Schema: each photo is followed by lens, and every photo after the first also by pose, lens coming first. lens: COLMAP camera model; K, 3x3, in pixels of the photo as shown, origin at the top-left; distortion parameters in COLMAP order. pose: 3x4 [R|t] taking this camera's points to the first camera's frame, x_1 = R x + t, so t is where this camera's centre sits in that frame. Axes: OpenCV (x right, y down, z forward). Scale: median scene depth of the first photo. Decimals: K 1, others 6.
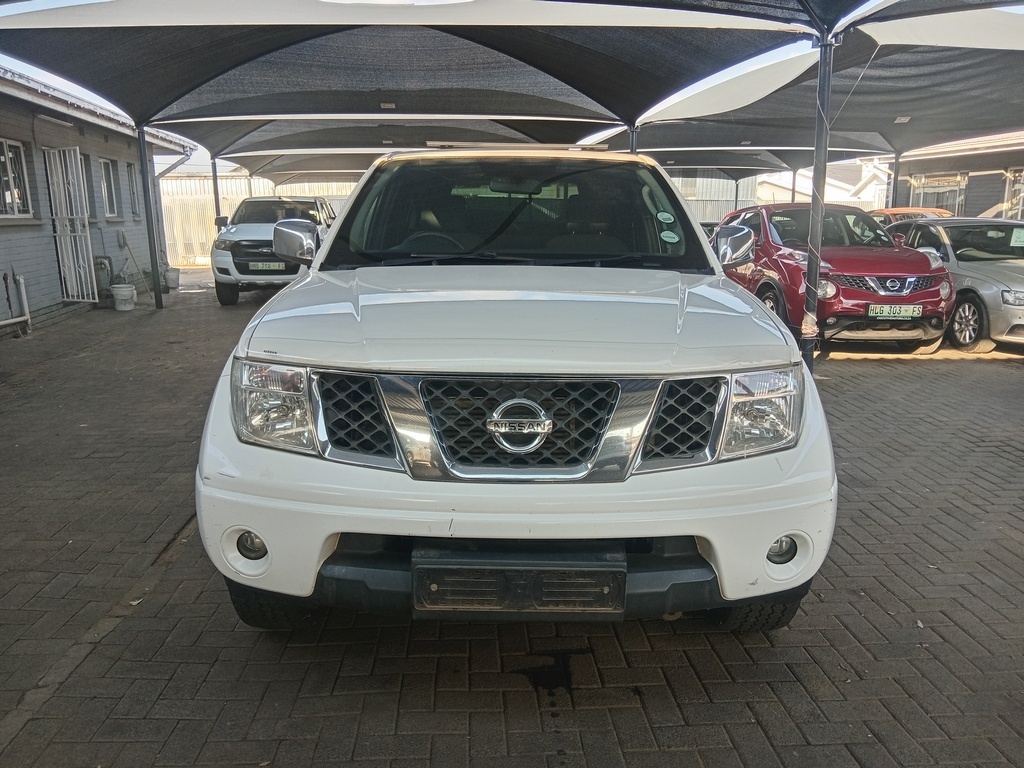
lens RADIAL K [[734.7, 0, 512.0], [0, 734.7, 384.0], [0, 0, 1]] dist [0.072455, -0.111004]
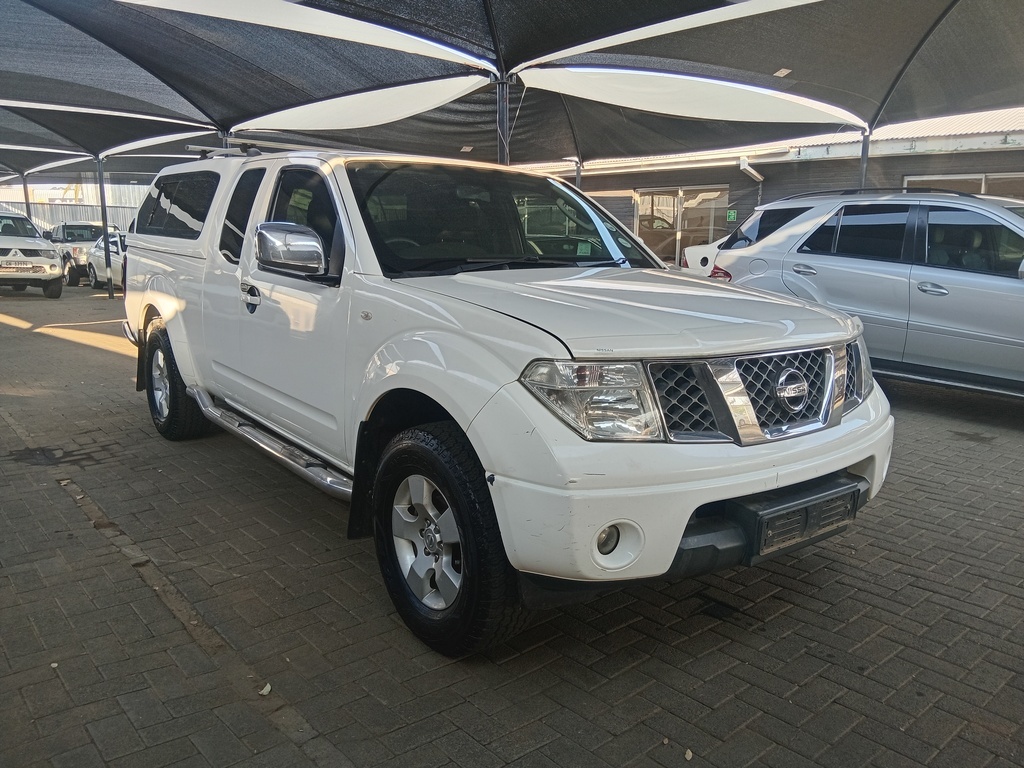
lens RADIAL K [[734.7, 0, 512.0], [0, 734.7, 384.0], [0, 0, 1]] dist [0.072455, -0.111004]
pose [[0.808795, -0.108292, 0.578034, -0.888835], [0.118354, 0.992762, 0.020387, -0.028019], [-0.576058, 0.051924, 0.815758, 0.208551]]
